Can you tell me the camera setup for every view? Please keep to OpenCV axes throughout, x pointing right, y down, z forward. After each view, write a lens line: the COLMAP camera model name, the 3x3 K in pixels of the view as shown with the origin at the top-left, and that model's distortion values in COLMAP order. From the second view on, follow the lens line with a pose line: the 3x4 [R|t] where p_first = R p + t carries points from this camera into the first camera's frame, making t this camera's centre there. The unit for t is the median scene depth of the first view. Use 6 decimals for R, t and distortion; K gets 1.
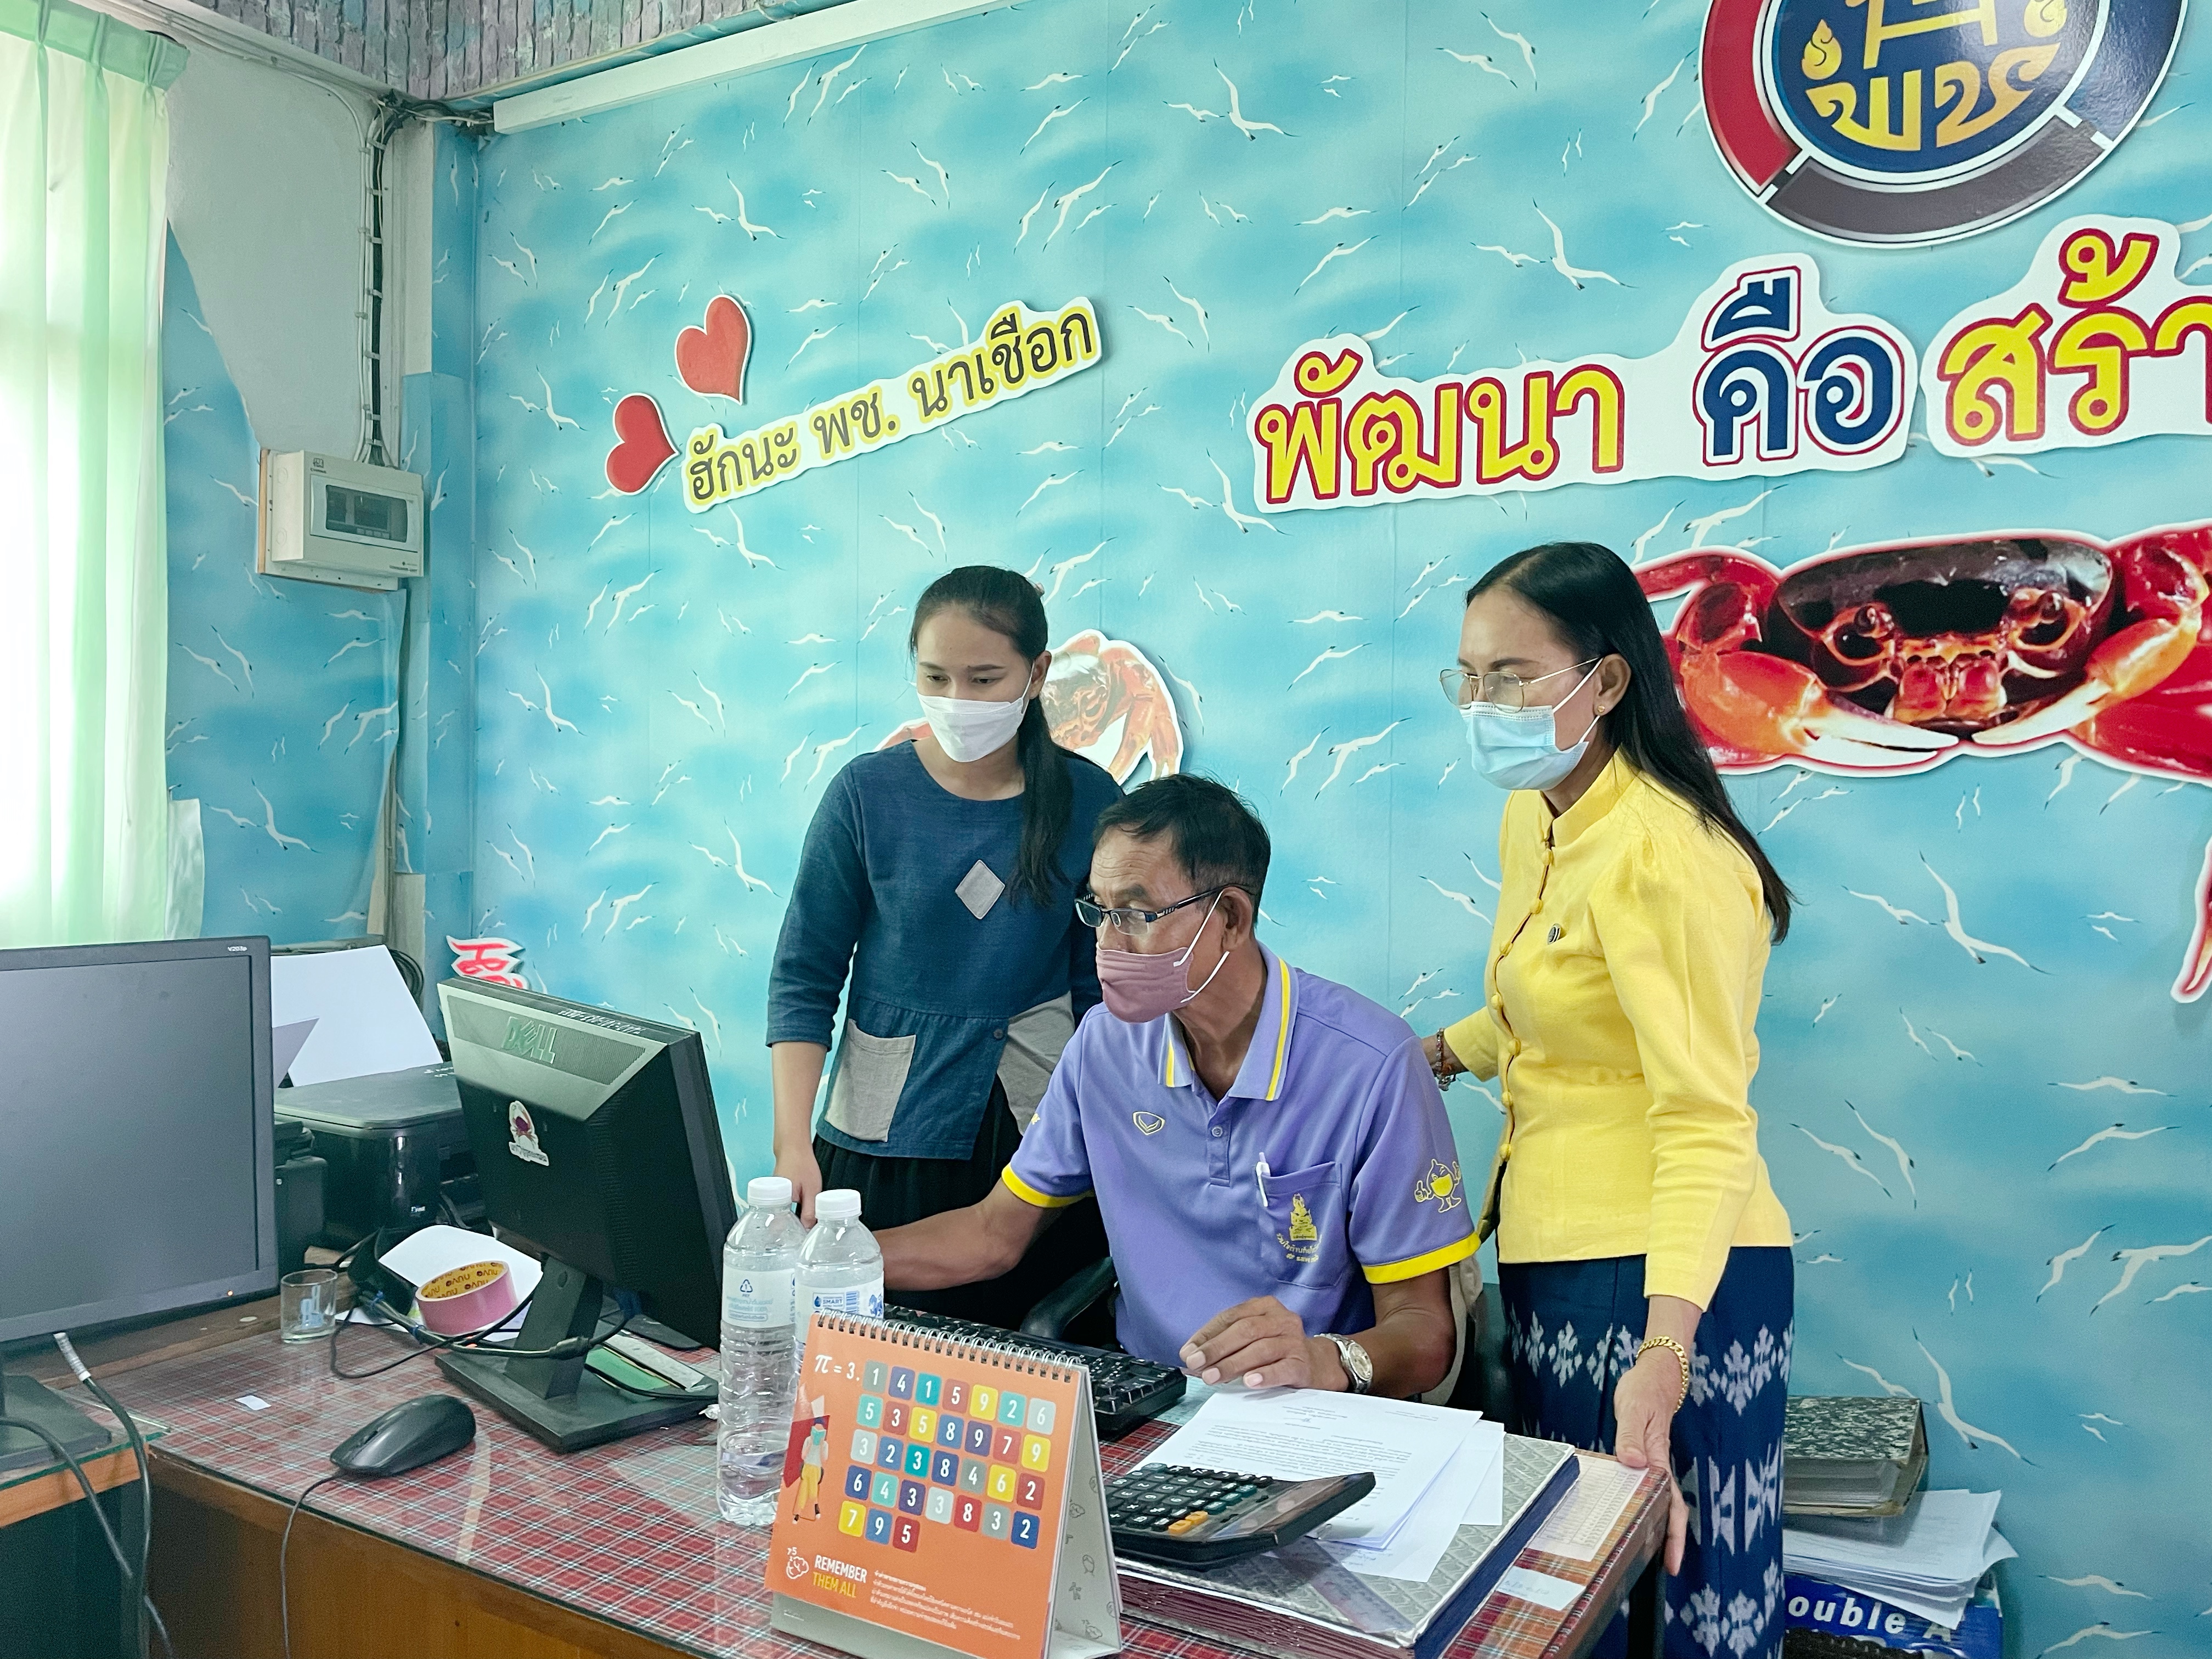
lens RADIAL K [[1660.2, 0, 1089.0], [0, 1660.2, 787.6], [0, 0, 1]] dist [0.108119, -0.131197]
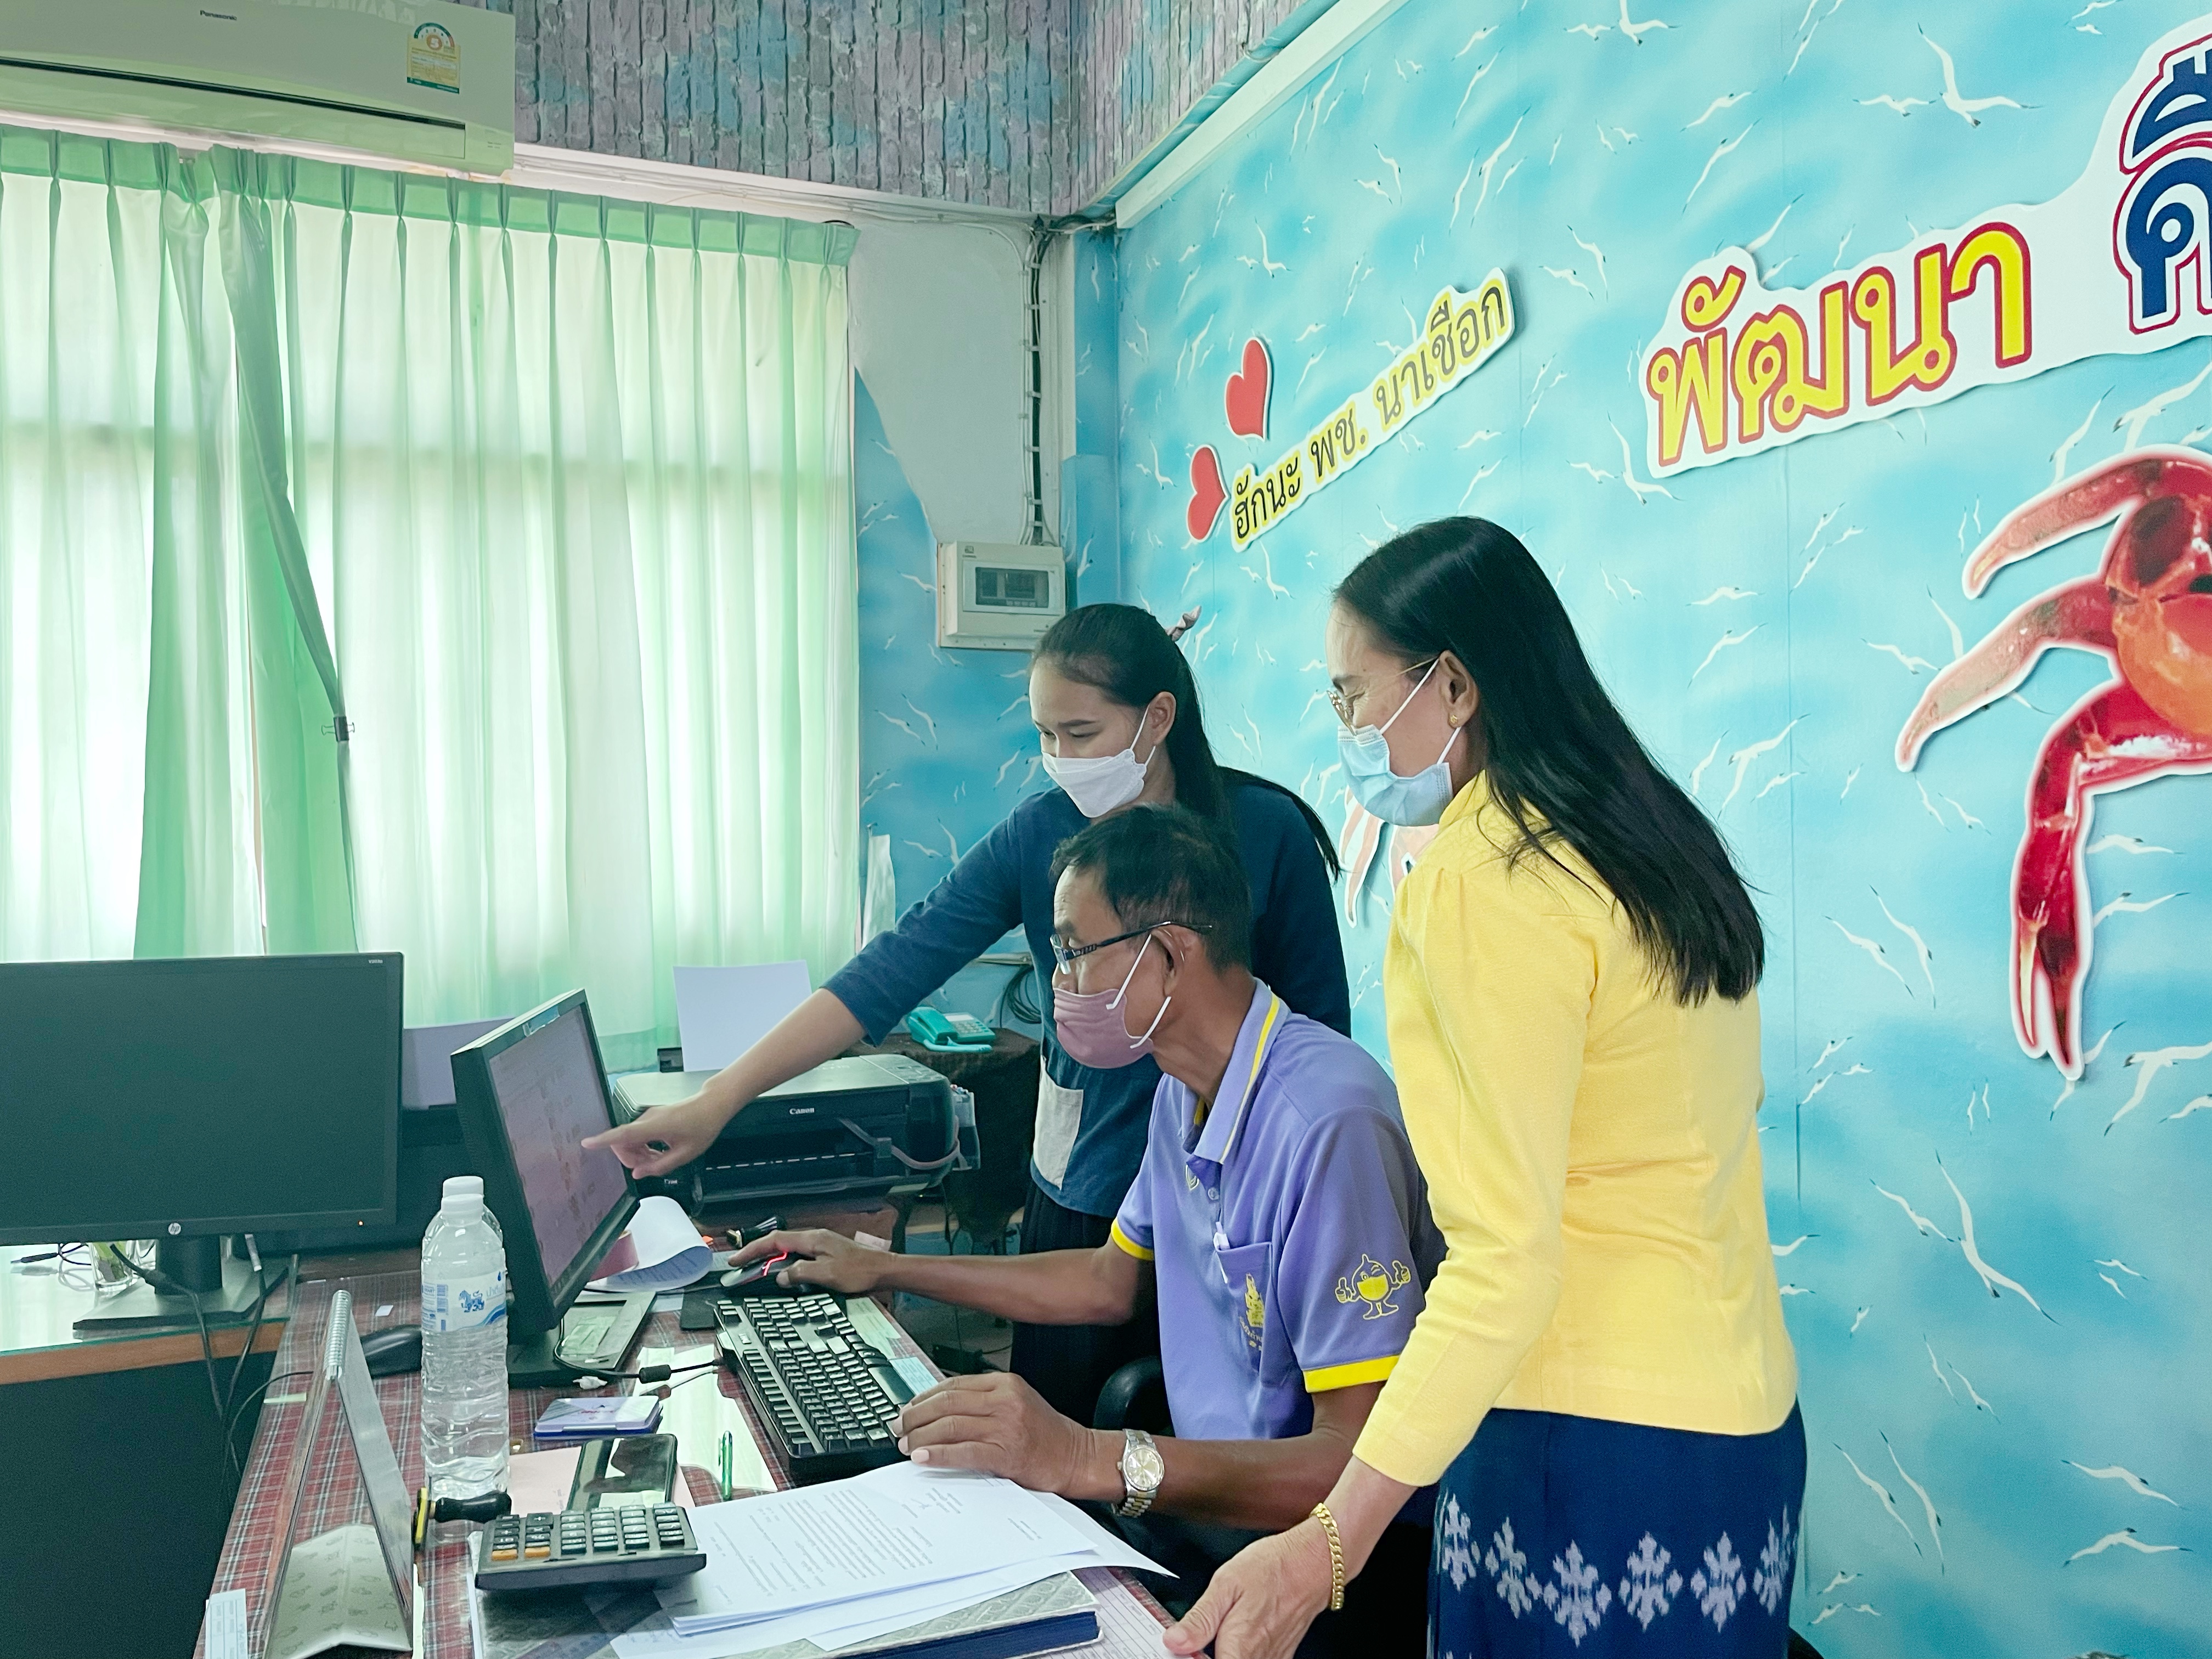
lens RADIAL K [[1660.2, 0, 1089.0], [0, 1660.2, 787.6], [0, 0, 1]] dist [0.108119, -0.131197]
pose [[0.794540, -0.031954, -0.606371, 0.381651], [0.024468, 0.999488, -0.020609, 0.000847], [0.606719, 0.001537, 0.794915, 0.152471]]
